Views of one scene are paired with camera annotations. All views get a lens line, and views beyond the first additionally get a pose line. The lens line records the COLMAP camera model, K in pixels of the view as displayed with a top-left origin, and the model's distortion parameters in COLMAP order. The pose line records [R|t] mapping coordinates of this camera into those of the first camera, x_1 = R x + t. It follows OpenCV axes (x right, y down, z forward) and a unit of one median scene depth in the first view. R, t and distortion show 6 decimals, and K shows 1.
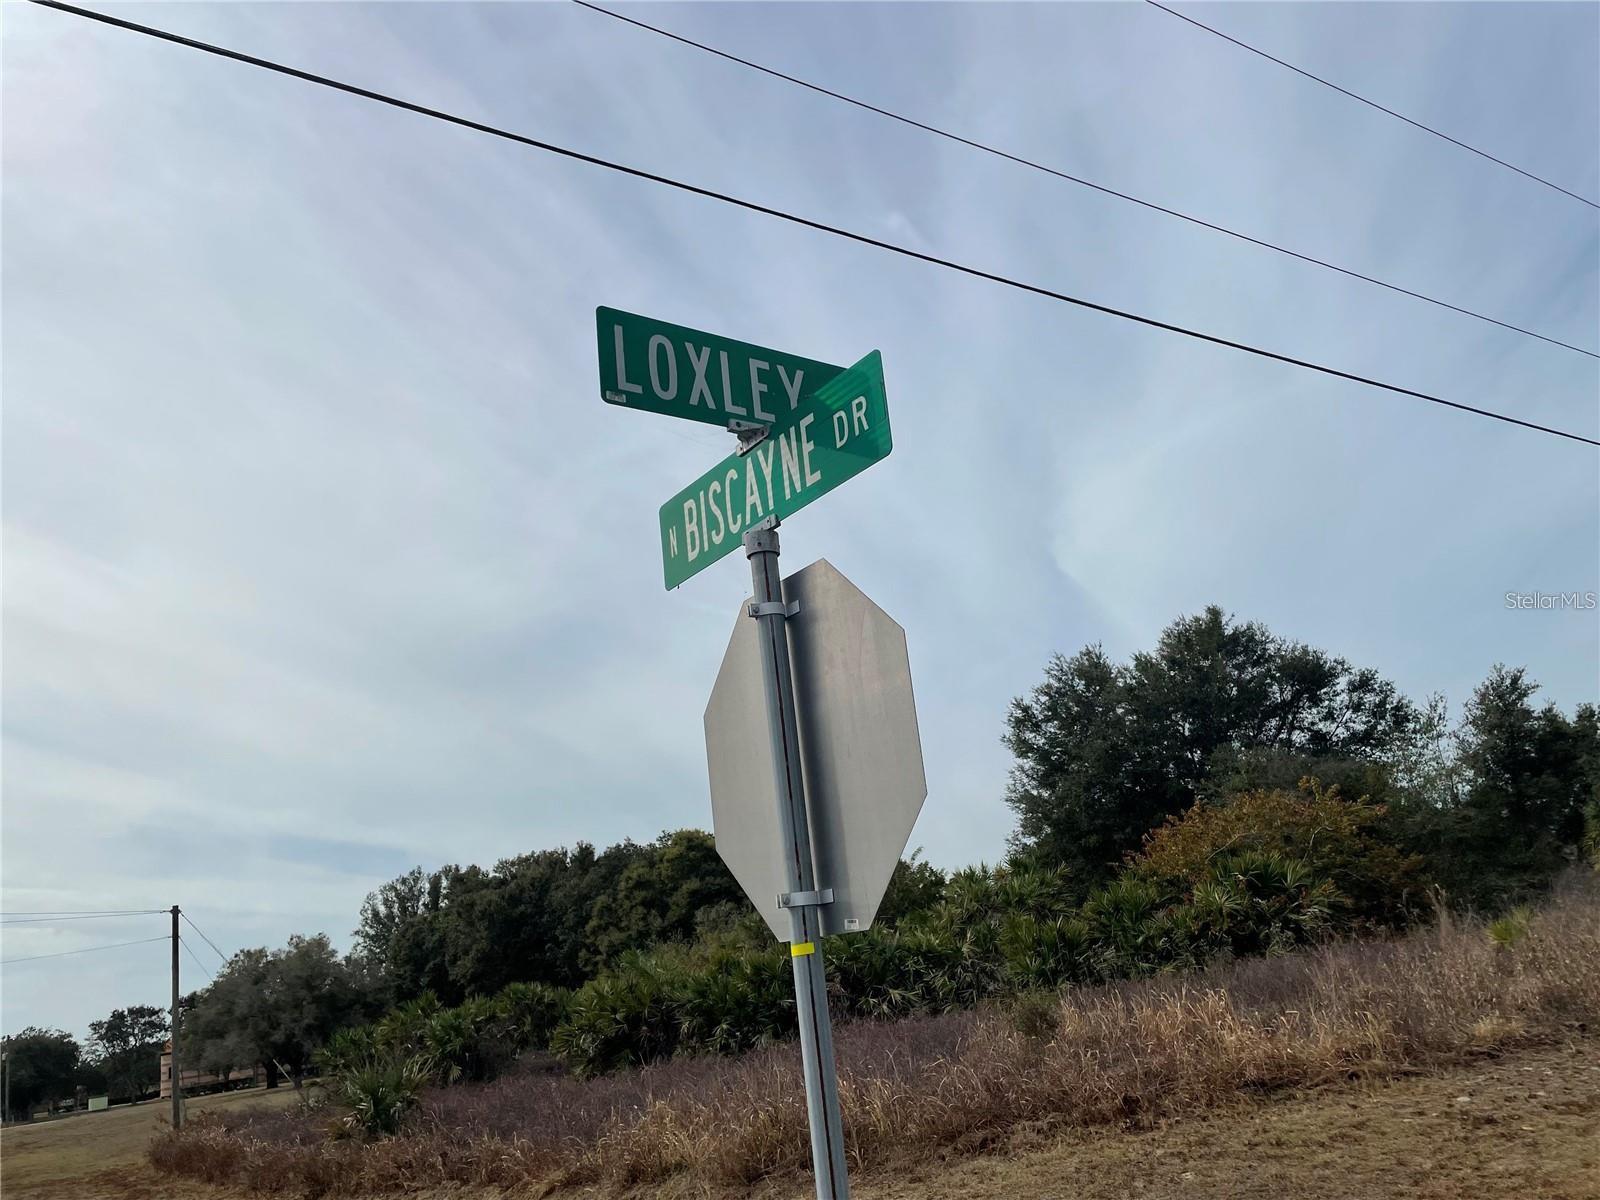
lens RADIAL K [[1202.1, 0, 790.9], [0, 1202.1, 592.4], [0, 0, 1]] dist [0.114530, -0.167902]
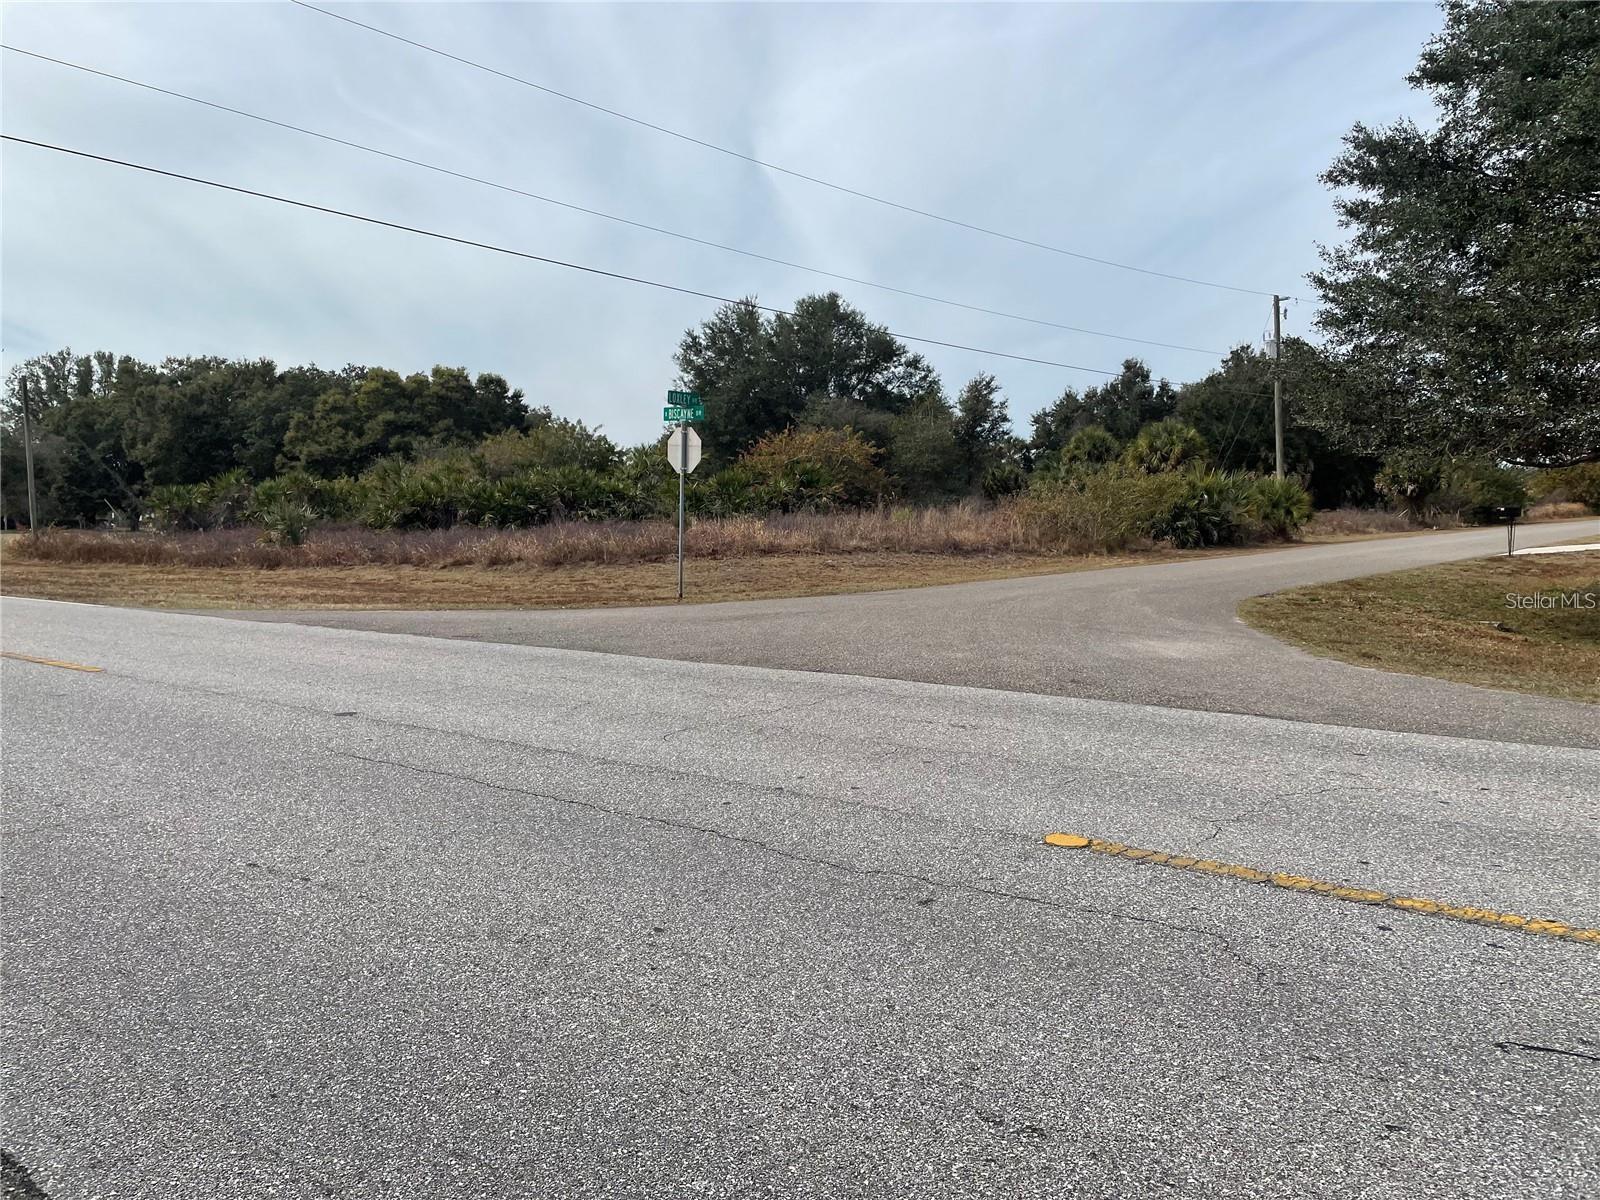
lens RADIAL K [[1202.1, 0, 790.9], [0, 1202.1, 592.4], [0, 0, 1]] dist [0.114530, -0.167902]
pose [[0.944636, 0.112495, 0.308234, -0.091843], [-0.212533, 0.925473, 0.313575, -0.089083], [-0.249987, -0.361724, 0.898144, -0.362023]]
